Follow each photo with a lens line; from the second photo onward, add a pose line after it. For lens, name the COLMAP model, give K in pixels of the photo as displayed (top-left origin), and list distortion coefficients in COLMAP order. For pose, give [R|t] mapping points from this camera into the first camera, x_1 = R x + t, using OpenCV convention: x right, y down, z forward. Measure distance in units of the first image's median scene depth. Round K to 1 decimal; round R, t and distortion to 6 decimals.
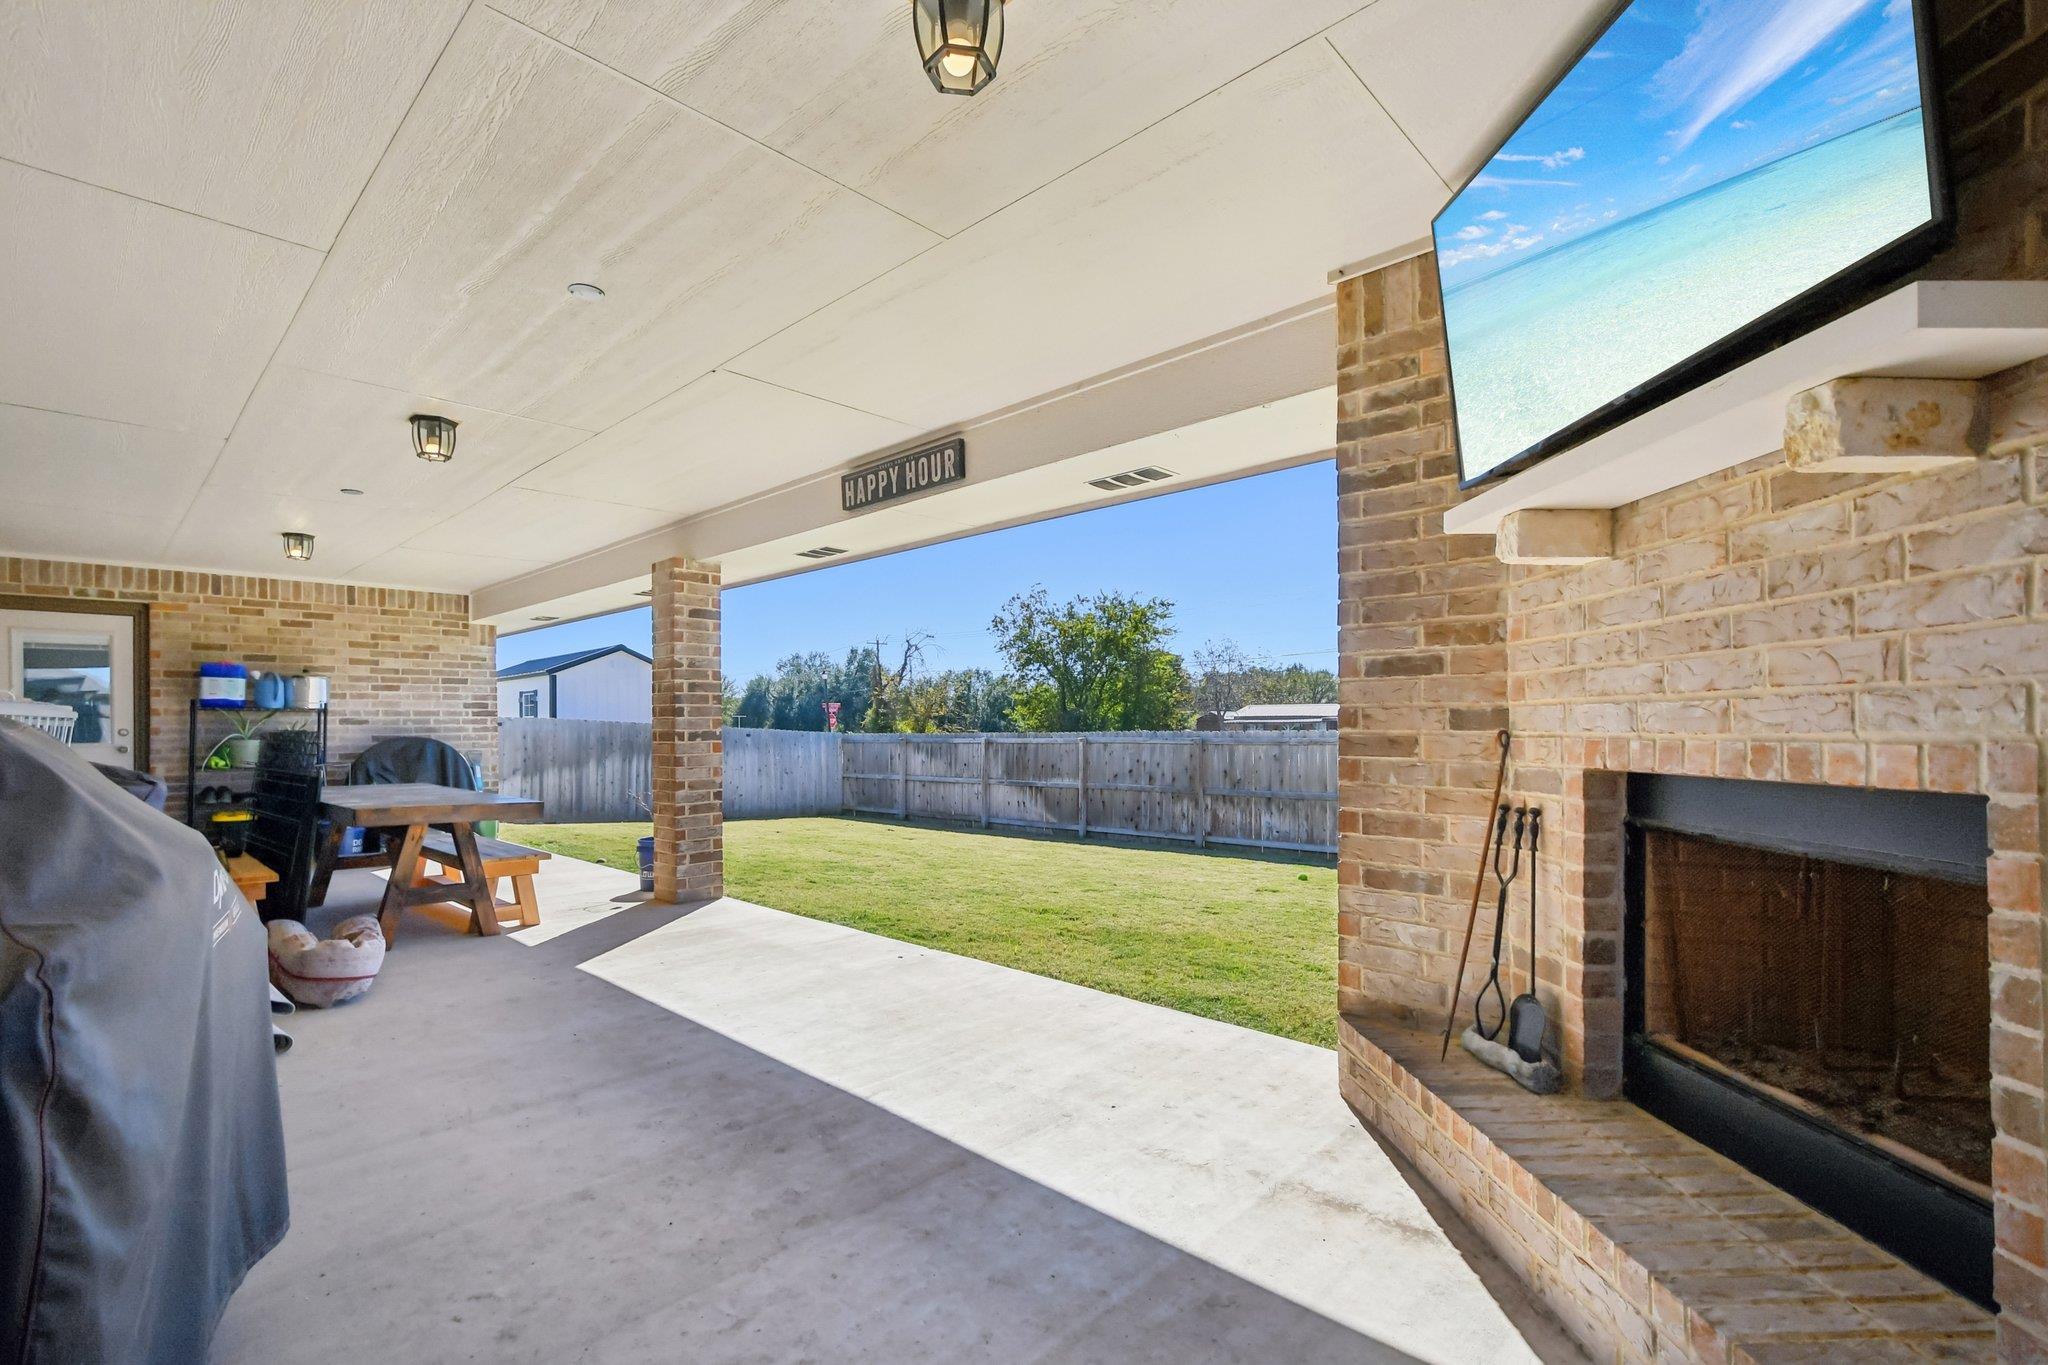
lens RADIAL K [[911.3, 0, 1014.7], [0, 911.3, 727.8], [0, 0, 1]] dist [0.001296, -0.000673]
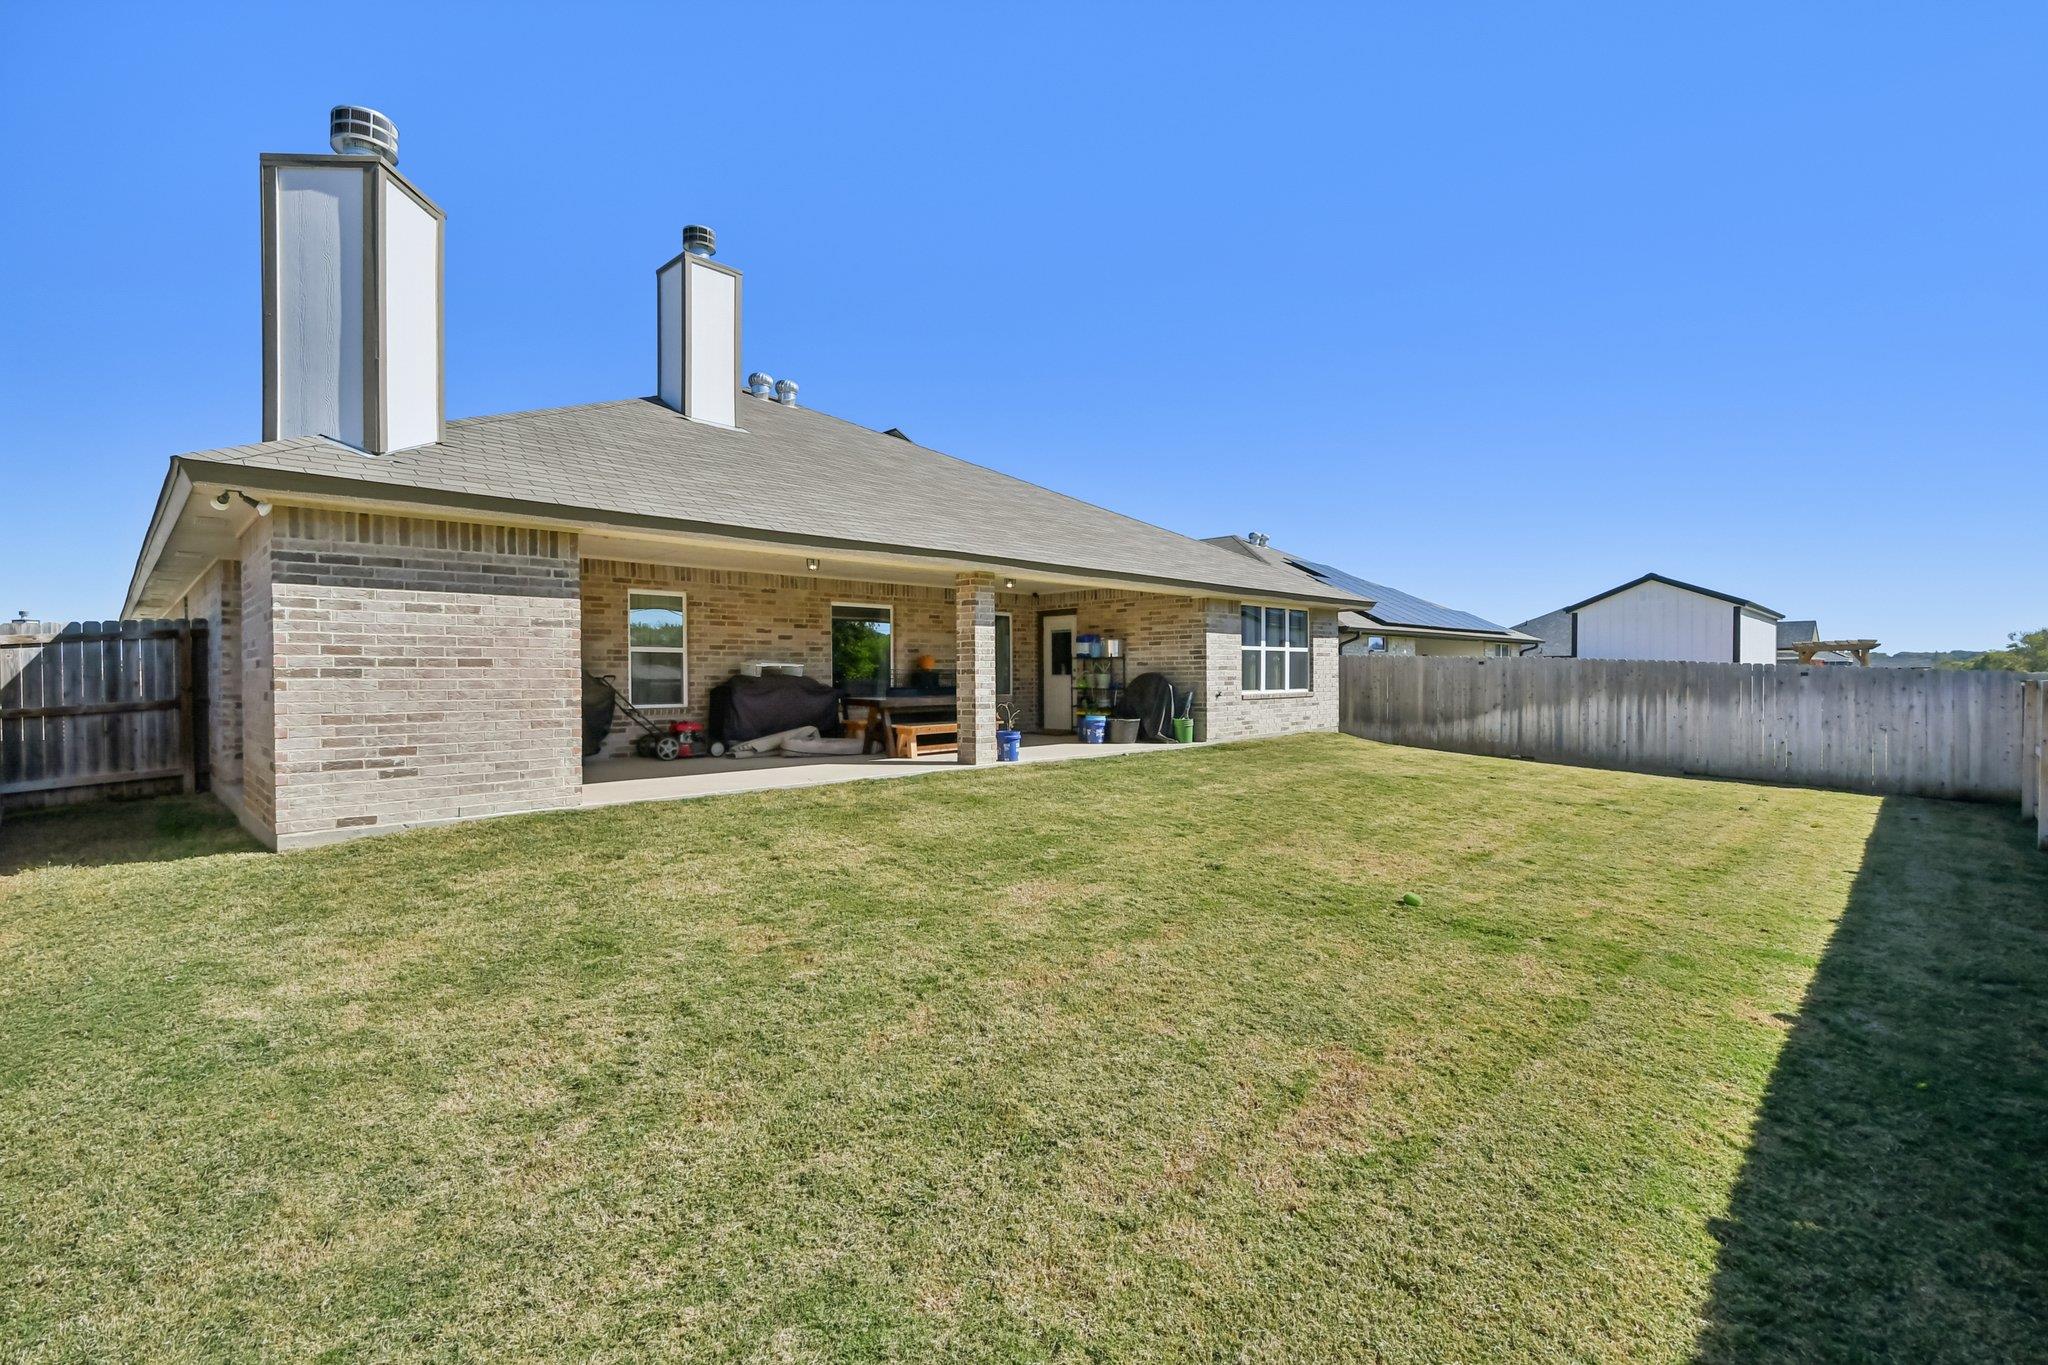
lens RADIAL K [[911.3, 0, 1025.0], [0, 911.3, 692.2], [0, 0, 1]] dist [0.001296, -0.000673]
pose [[-0.026499, 0.023740, -0.999367, 3.277104], [0.004078, 0.999712, 0.023640, 0.017882], [0.999641, -0.003449, -0.026588, 2.664854]]
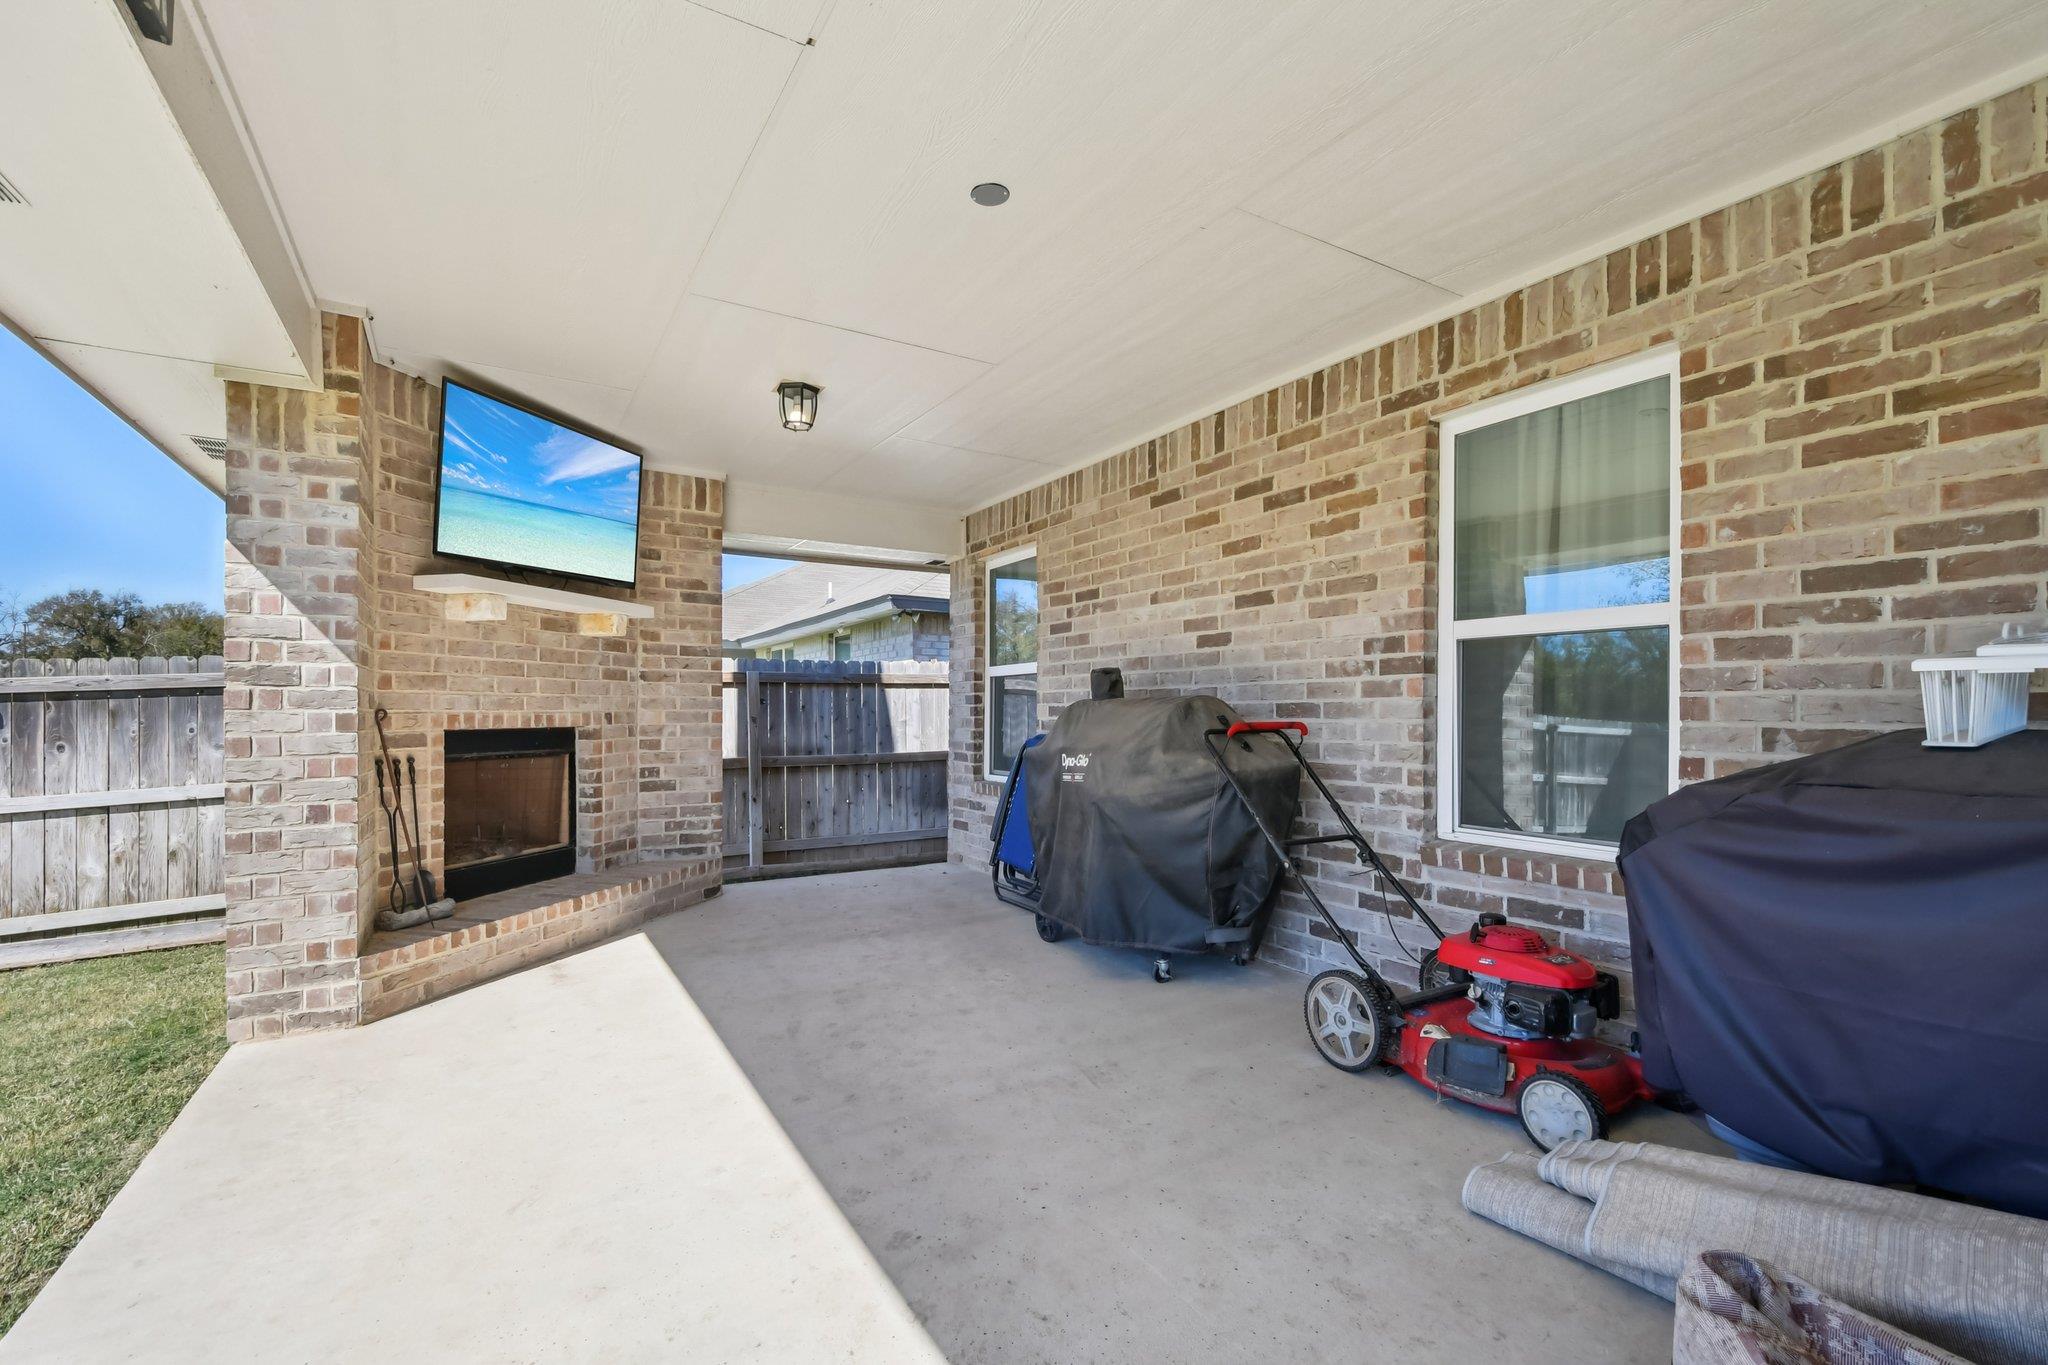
lens RADIAL K [[911.3, 0, 1013.0], [0, 911.3, 715.8], [0, 0, 1]] dist [0.001296, -0.000673]
pose [[-0.960103, 0.005021, 0.279602, -0.808427], [0.006173, 0.999976, 0.003240, 0.014144], [-0.279579, 0.004836, -0.960111, 2.011203]]
